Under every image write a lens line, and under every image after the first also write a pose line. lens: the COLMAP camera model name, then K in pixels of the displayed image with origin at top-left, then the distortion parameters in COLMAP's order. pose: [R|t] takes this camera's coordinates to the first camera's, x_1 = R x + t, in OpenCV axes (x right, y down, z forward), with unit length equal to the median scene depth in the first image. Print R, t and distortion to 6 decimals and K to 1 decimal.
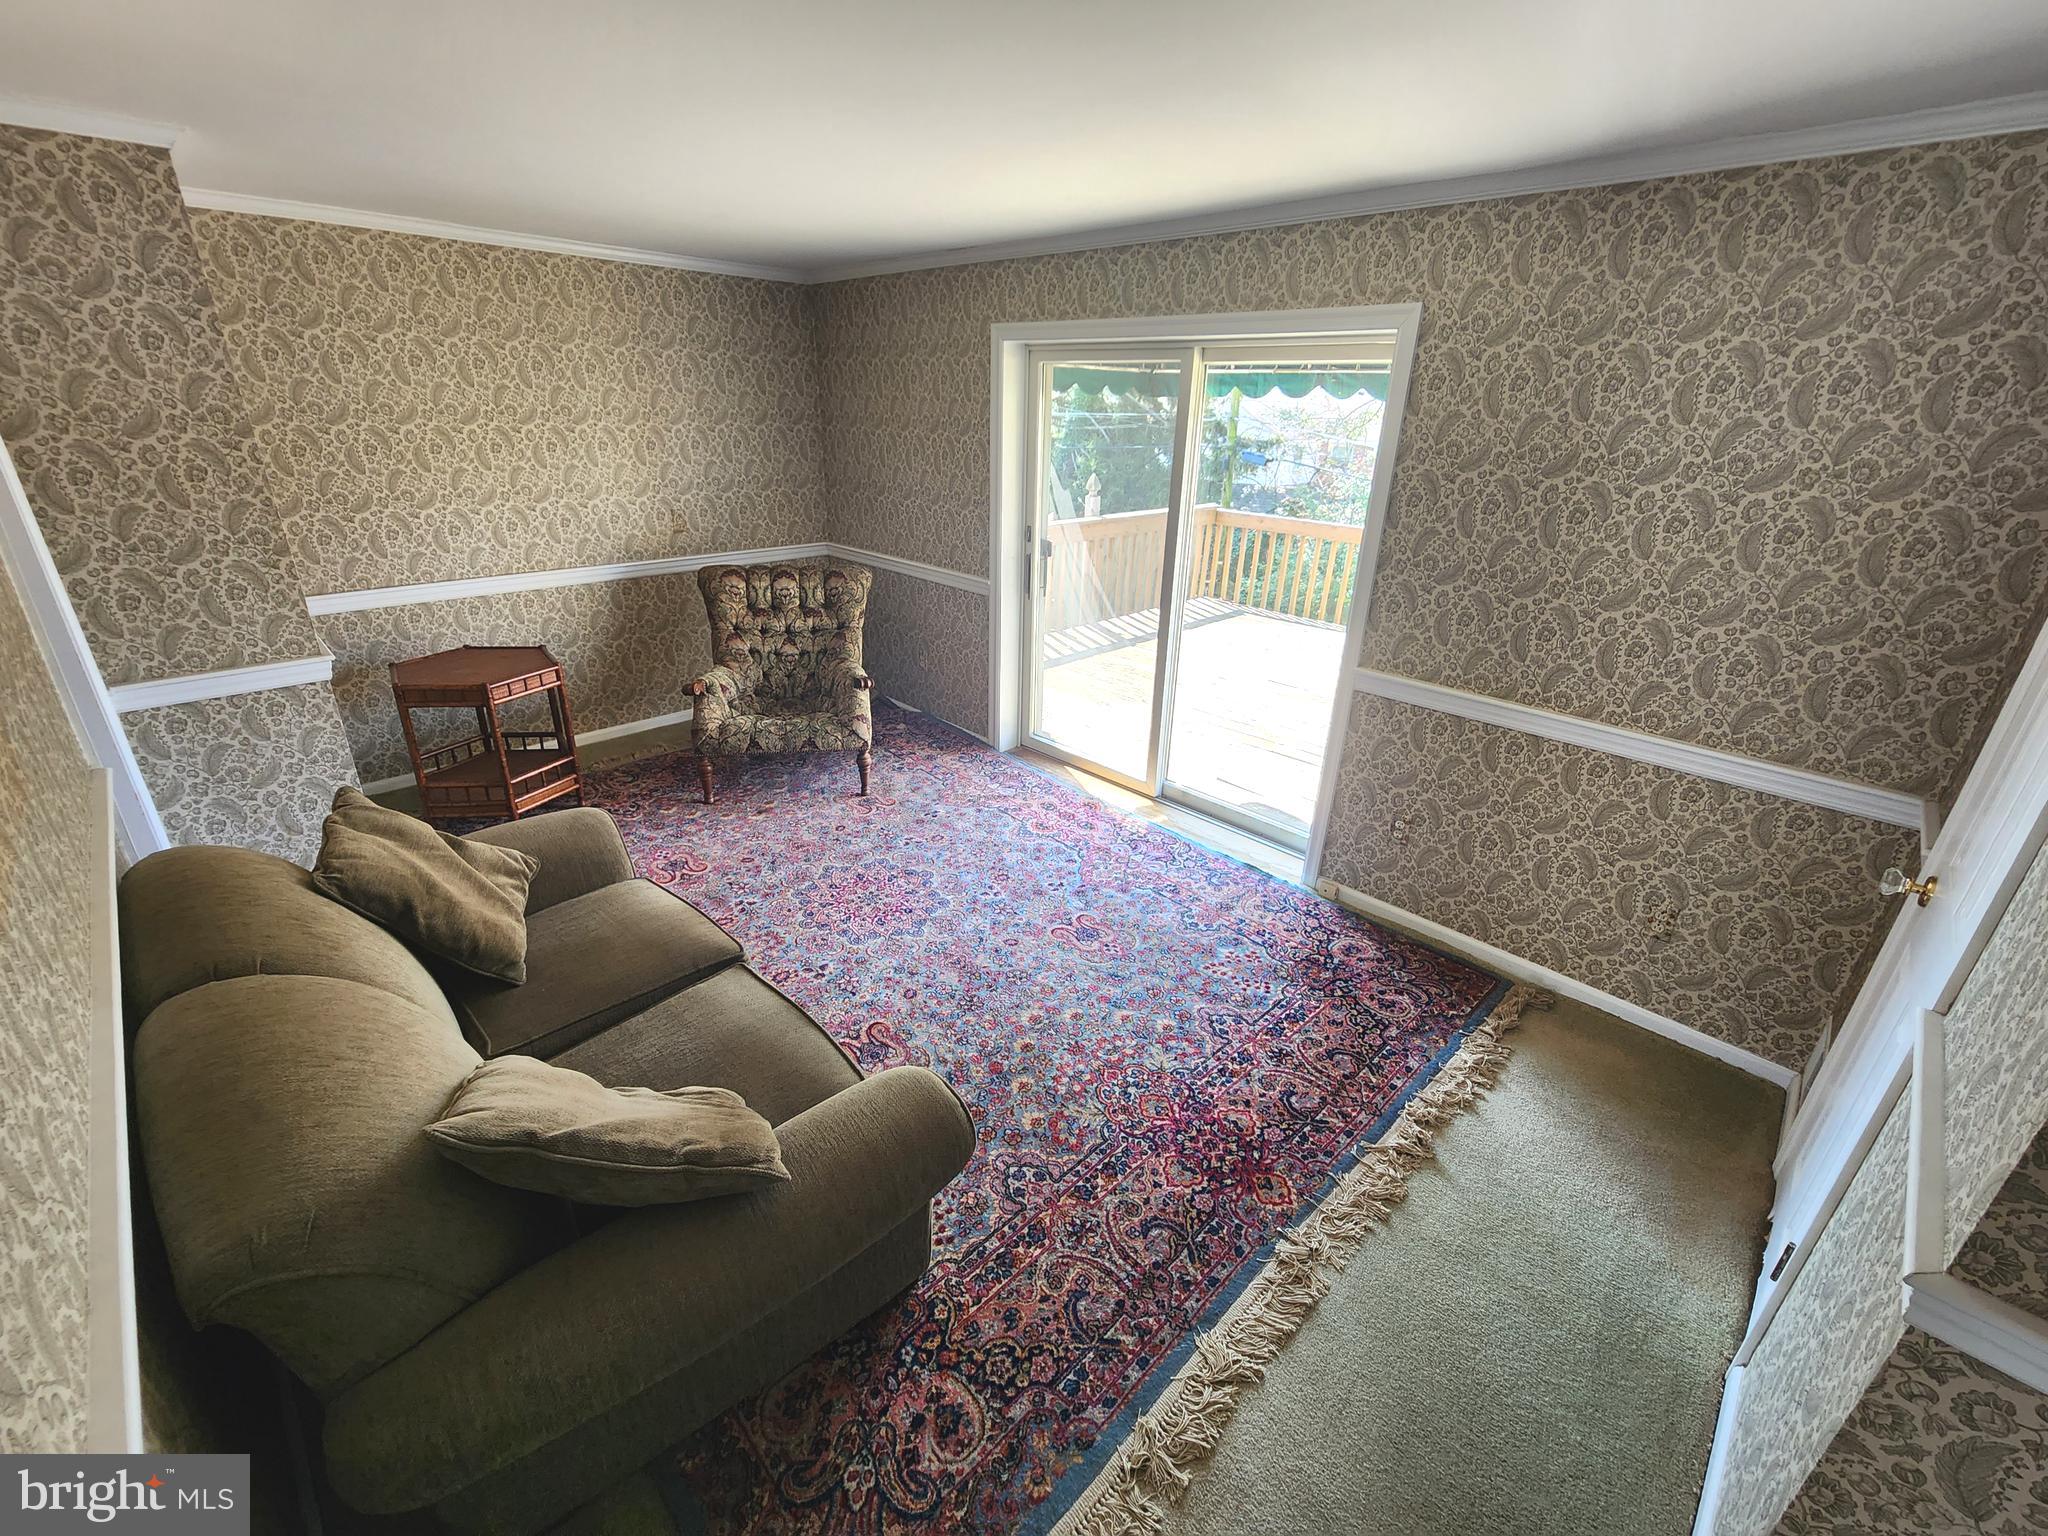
lens RADIAL K [[845.1, 0, 1025.5], [0, 845.1, 760.4], [0, 0, 1]] dist [0.002768, -0.001713]
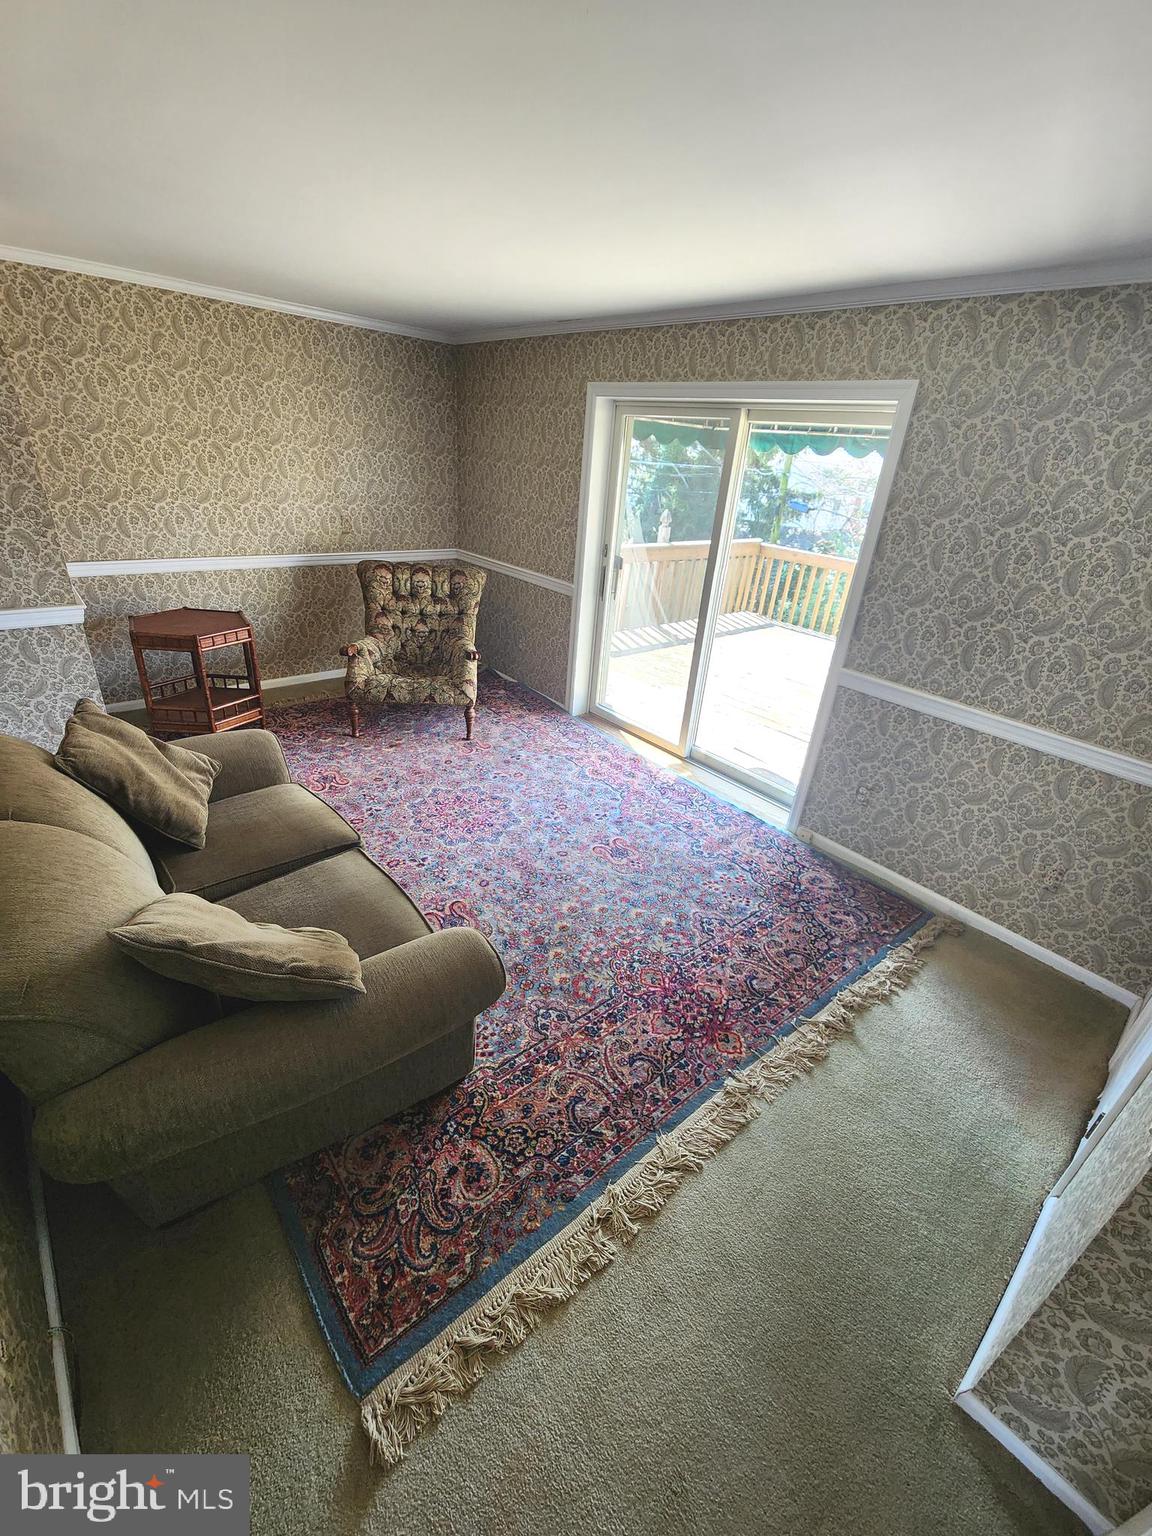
lens RADIAL K [[633.8, 0, 577.4], [0, 633.8, 771.4], [0, 0, 1]] dist [0.002768, -0.001713]
pose [[0.996049, 0.078422, -0.041672, 0.040233], [-0.075473, 0.994815, 0.068169, 0.013220], [0.046801, -0.064754, 0.996803, -0.005819]]
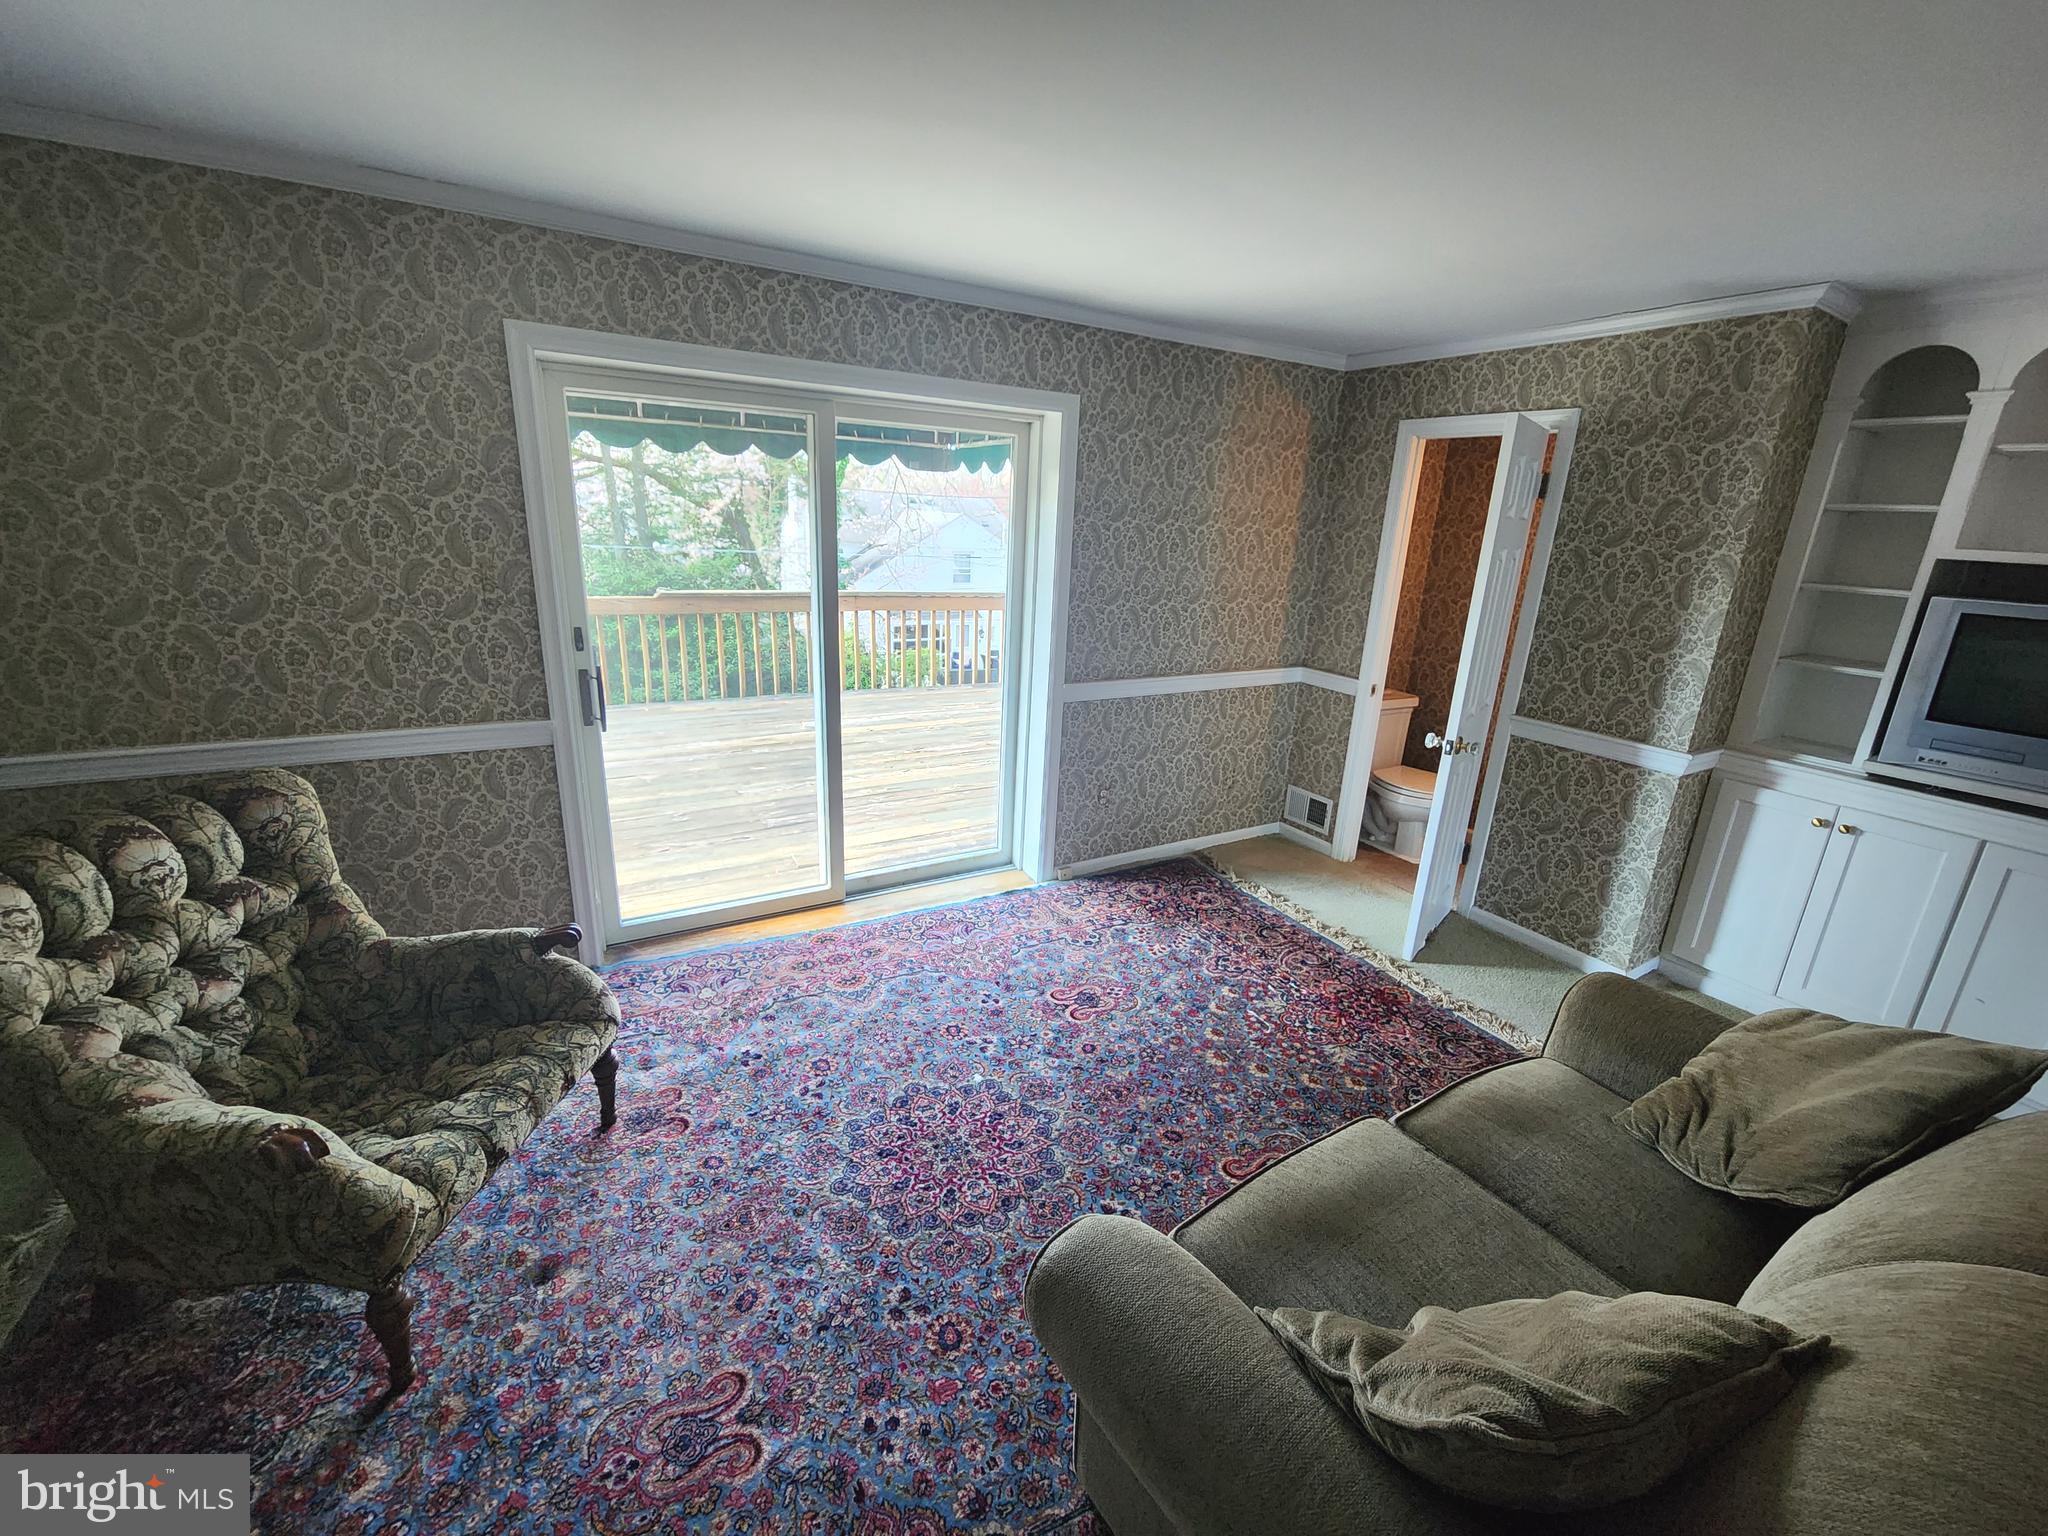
lens RADIAL K [[845.1, 0, 1028.2], [0, 845.1, 761.1], [0, 0, 1]] dist [0.002768, -0.001713]
pose [[0.251032, -0.288196, 0.924081, -0.806162], [0.345444, 0.918462, 0.192601, -0.270760], [-0.904241, 0.270870, 0.330119, 0.708513]]
